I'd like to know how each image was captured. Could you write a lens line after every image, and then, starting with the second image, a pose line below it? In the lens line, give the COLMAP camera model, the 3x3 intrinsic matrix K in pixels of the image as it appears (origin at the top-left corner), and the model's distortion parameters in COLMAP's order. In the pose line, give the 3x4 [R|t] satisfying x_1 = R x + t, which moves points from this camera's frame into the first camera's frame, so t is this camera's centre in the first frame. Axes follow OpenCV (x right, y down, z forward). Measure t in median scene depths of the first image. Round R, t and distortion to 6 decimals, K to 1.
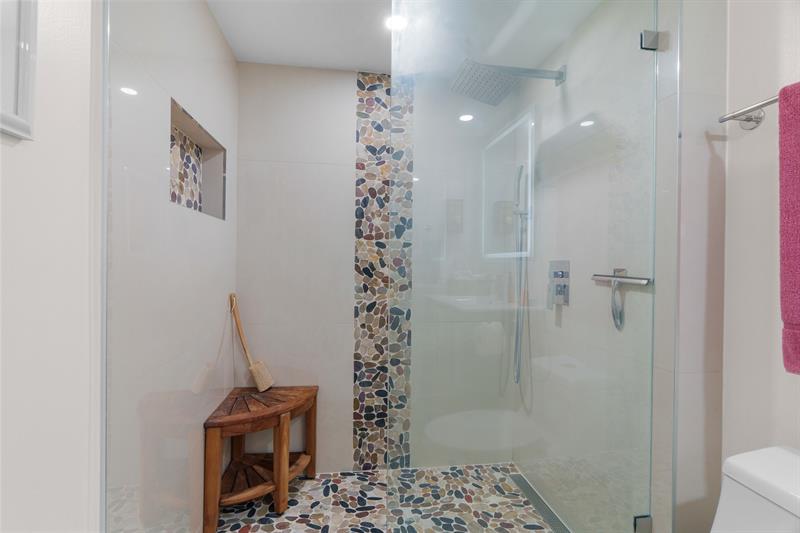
lens RADIAL K [[361.3, 0, 403.2], [0, 361.3, 265.4], [0, 0, 1]] dist [-0.012306, 0.000582]
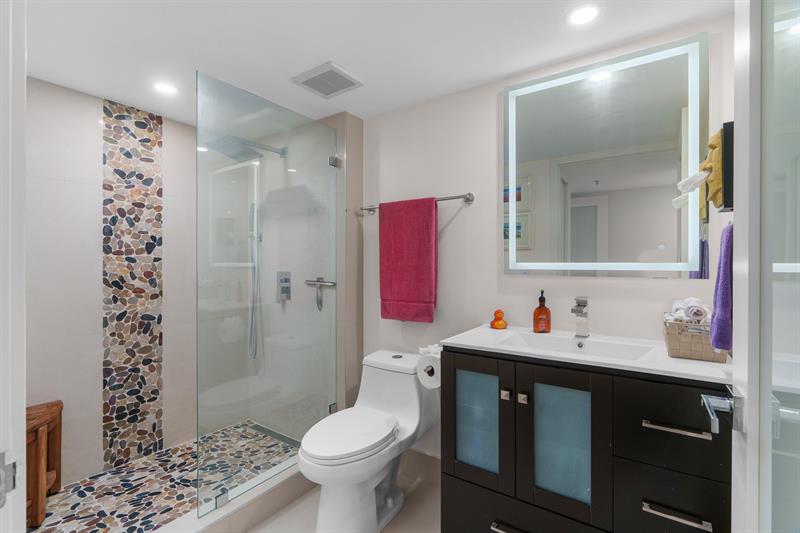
lens RADIAL K [[362.8, 0, 398.3], [0, 362.8, 265.8], [0, 0, 1]] dist [0.000047, 0.000317]
pose [[0.693110, -0.014678, 0.720683, -0.300822], [0.009740, 0.999892, 0.010996, -0.042769], [-0.720766, -0.000602, 0.693178, -0.378594]]
